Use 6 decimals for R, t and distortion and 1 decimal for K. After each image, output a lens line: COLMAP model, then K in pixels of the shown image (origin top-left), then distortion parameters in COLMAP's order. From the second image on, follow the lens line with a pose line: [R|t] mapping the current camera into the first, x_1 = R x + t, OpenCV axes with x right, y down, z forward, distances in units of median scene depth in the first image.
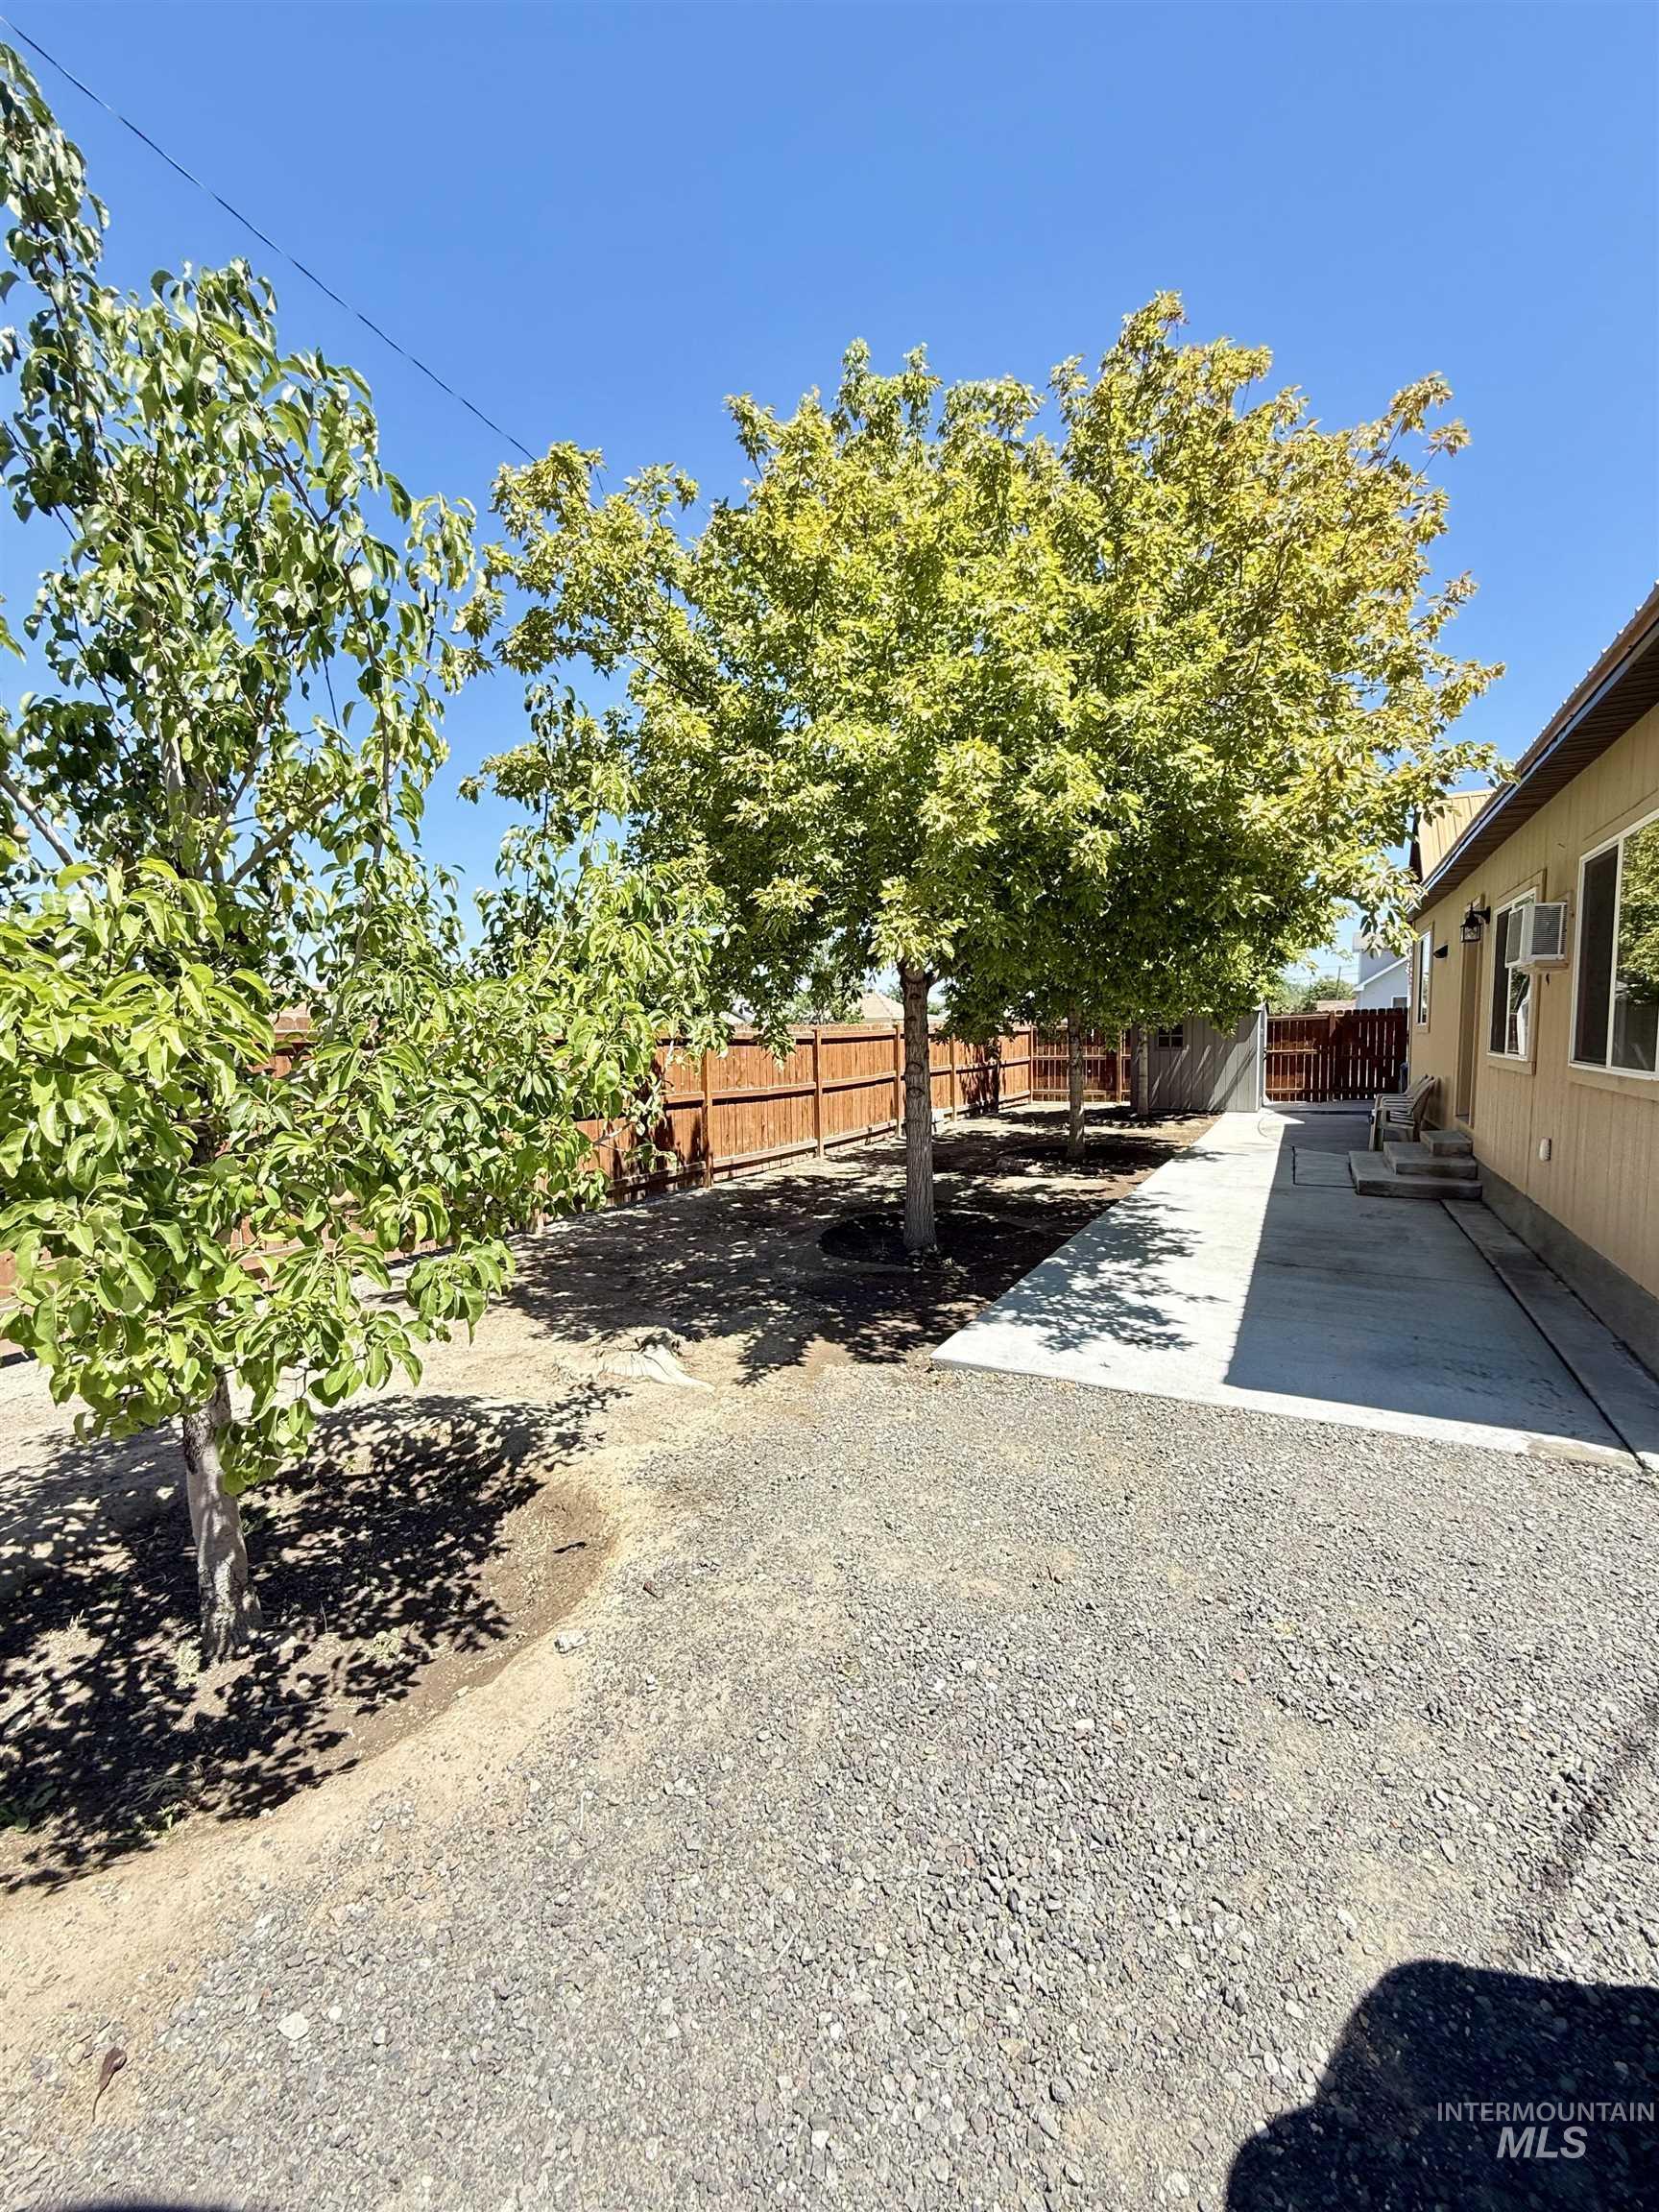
lens RADIAL K [[883.4, 0, 832.9], [0, 883.4, 1109.9], [0, 0, 1]] dist [-0.000926, 0.000209]
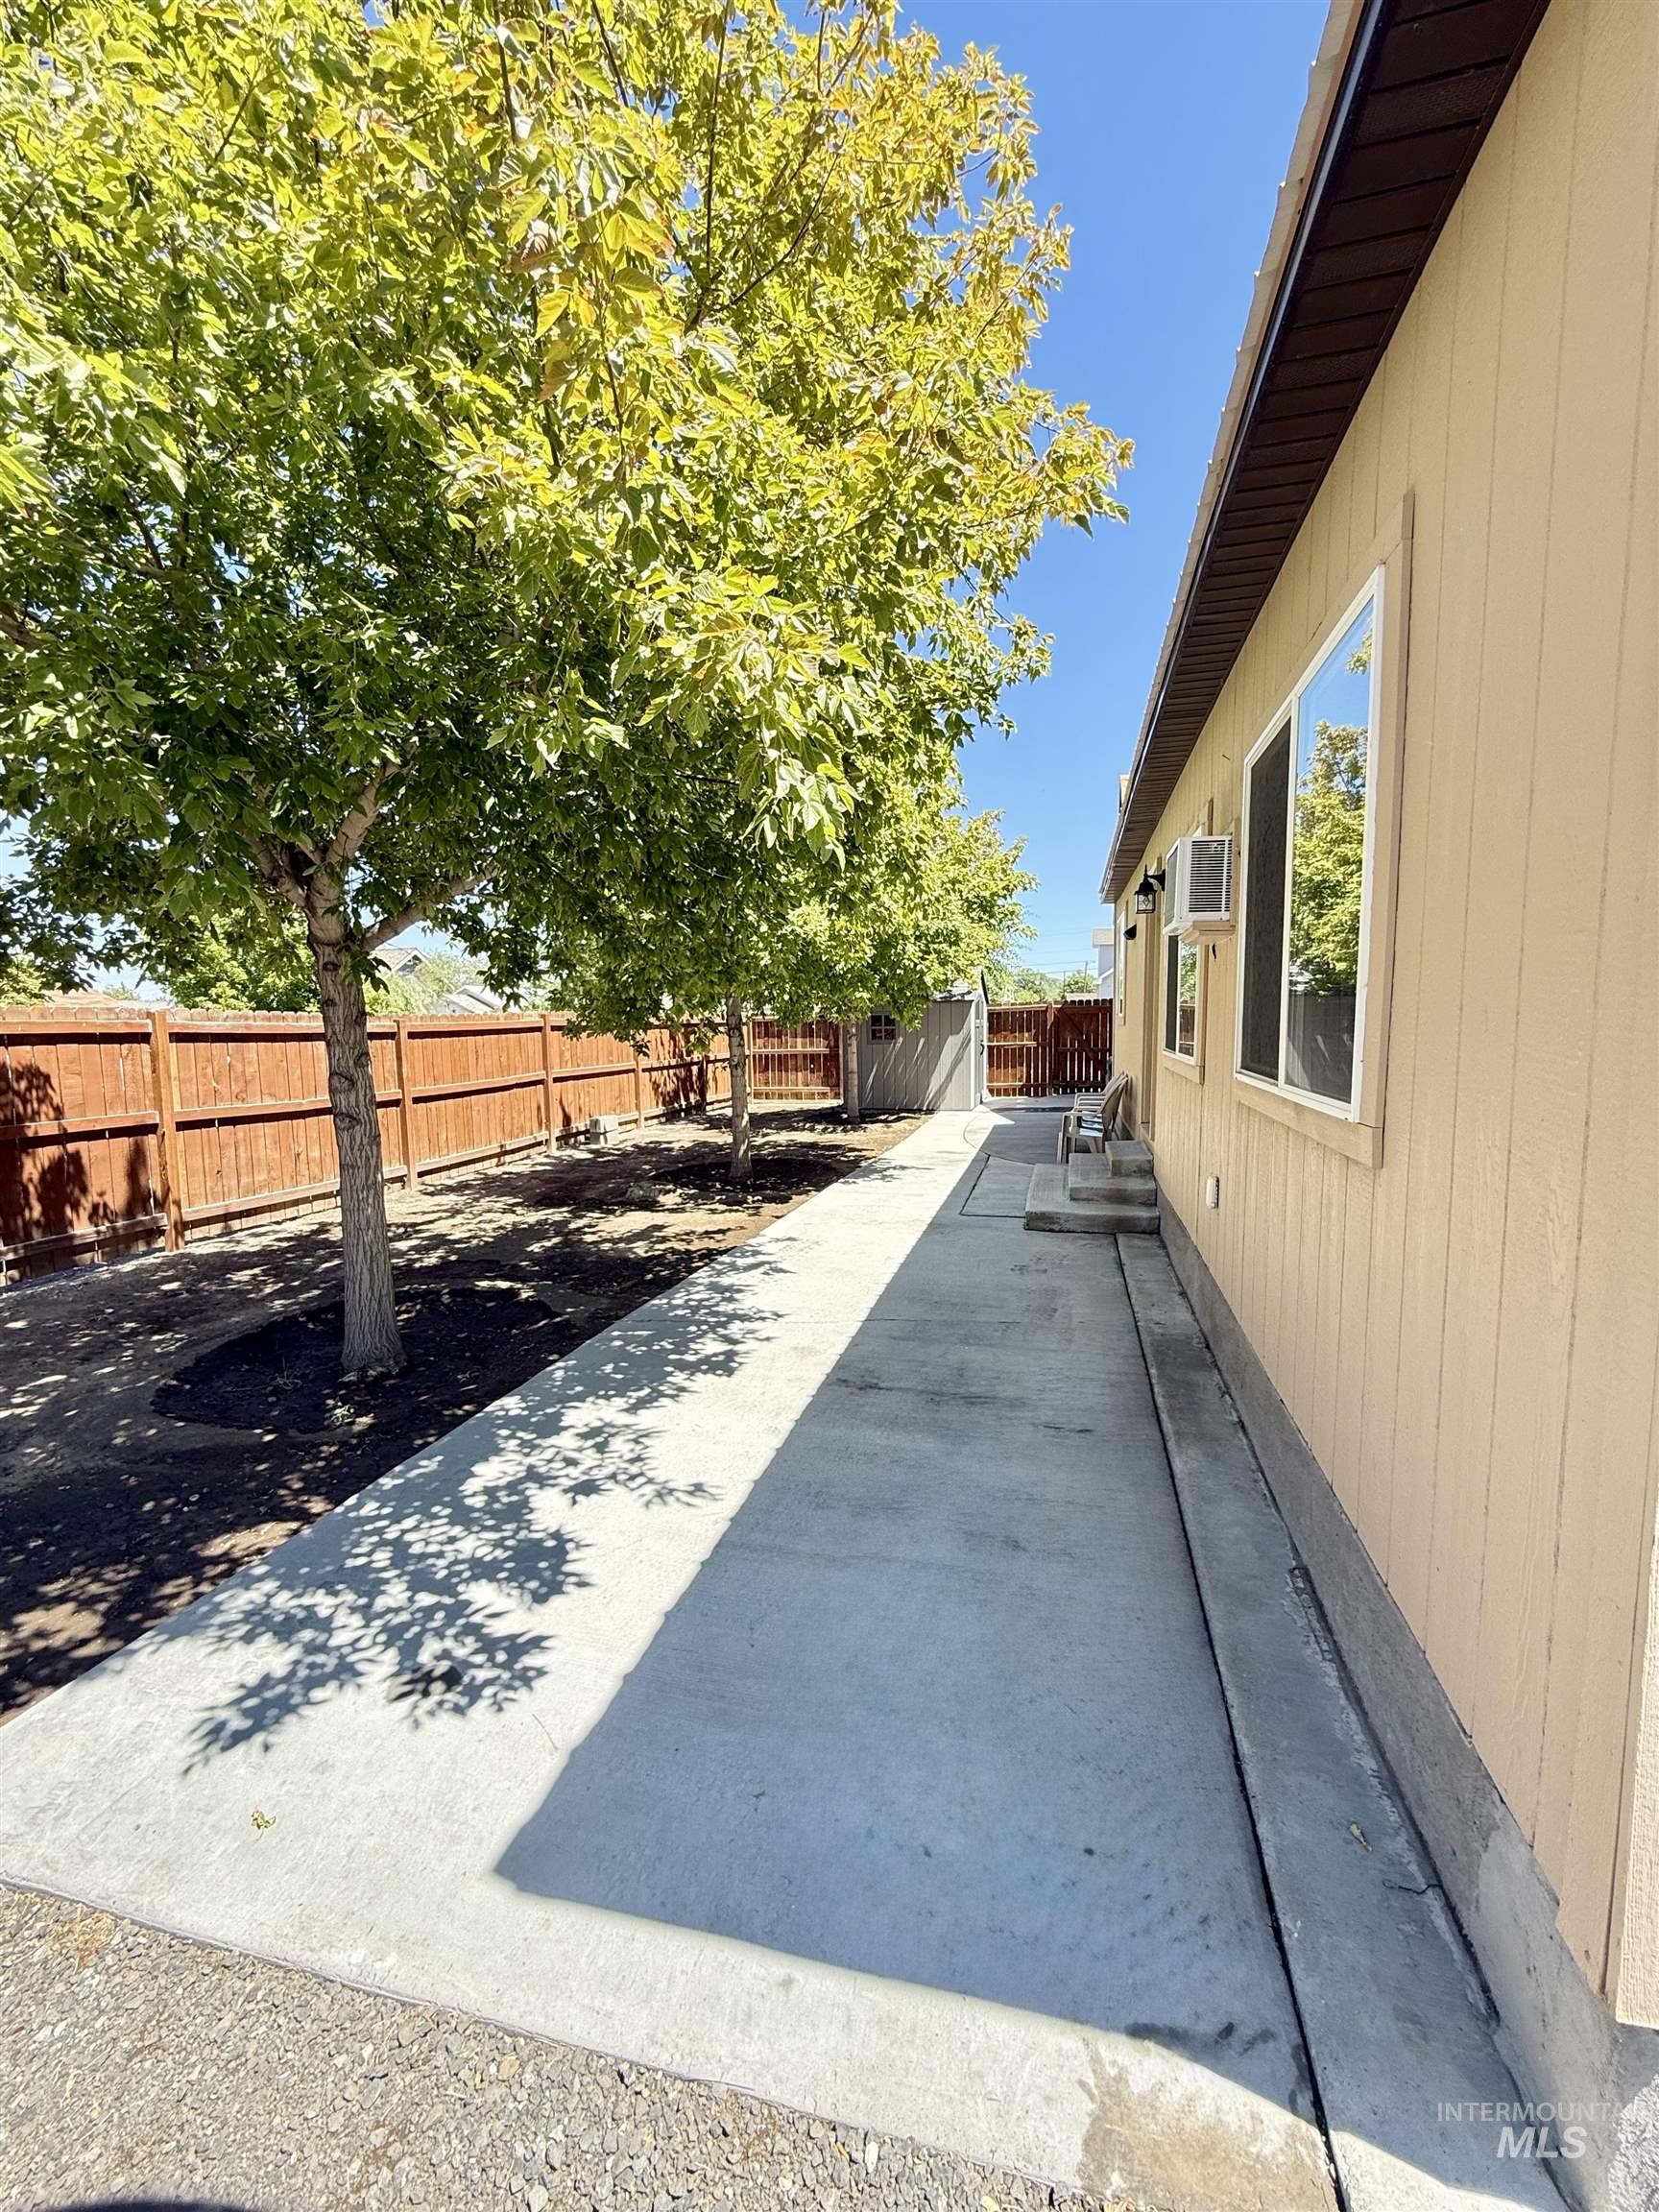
lens RADIAL K [[883.4, 0, 832.3], [0, 883.4, 1110.8], [0, 0, 1]] dist [-0.000926, 0.000209]
pose [[0.972934, -0.022025, 0.230032, 0.246990], [0.019257, 0.999713, 0.014272, -0.025425], [-0.230280, -0.009456, 0.973078, 0.270074]]
